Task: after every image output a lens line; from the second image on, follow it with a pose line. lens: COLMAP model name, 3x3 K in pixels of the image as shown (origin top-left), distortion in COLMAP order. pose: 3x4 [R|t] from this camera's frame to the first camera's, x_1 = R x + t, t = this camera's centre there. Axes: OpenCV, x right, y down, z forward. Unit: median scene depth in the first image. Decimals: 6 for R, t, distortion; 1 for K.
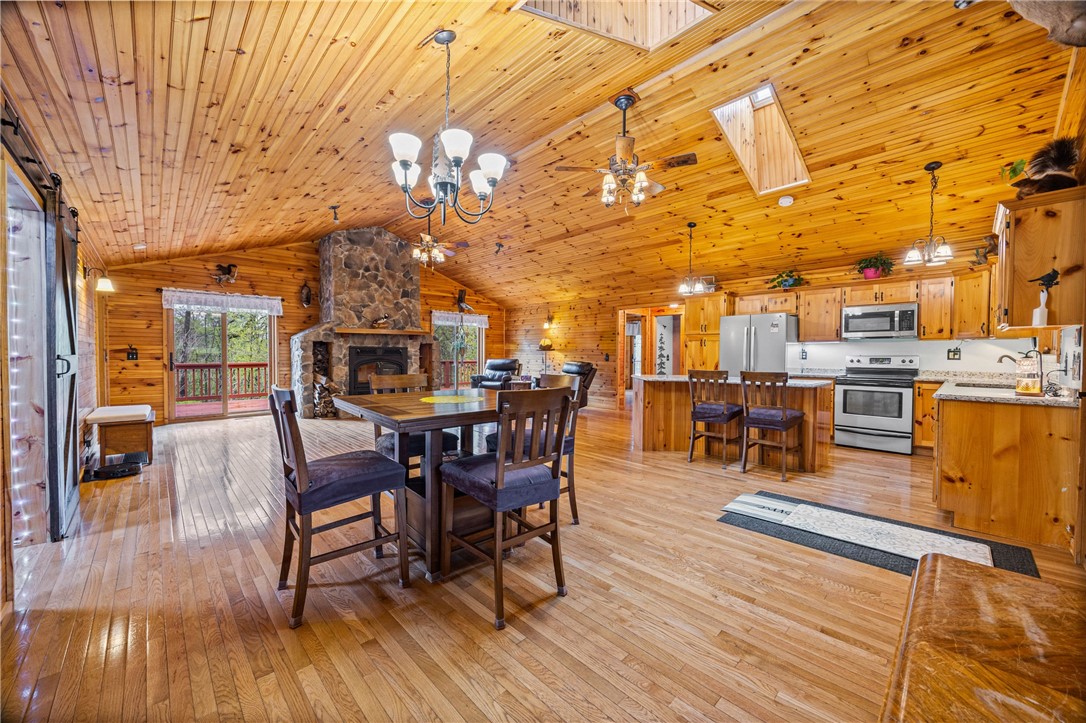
lens RADIAL K [[408.7, 0, 543.0], [0, 408.7, 361.5], [0, 0, 1]] dist [-0.003218, -0.000242]
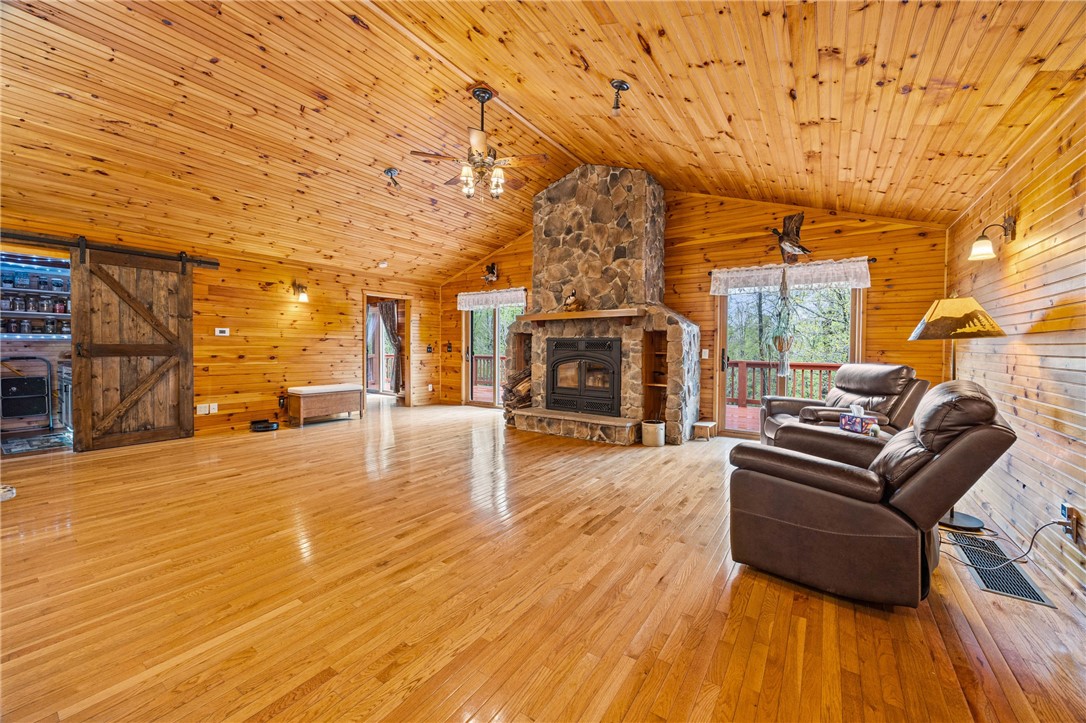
lens RADIAL K [[411.6, 0, 544.4], [0, 411.6, 354.6], [0, 0, 1]] dist [-0.005715, -0.000114]
pose [[0.204495, 0.014794, -0.978756, 0.290812], [-0.028522, 0.999551, 0.009149, -0.013502], [0.978452, 0.026045, 0.204825, 0.858084]]
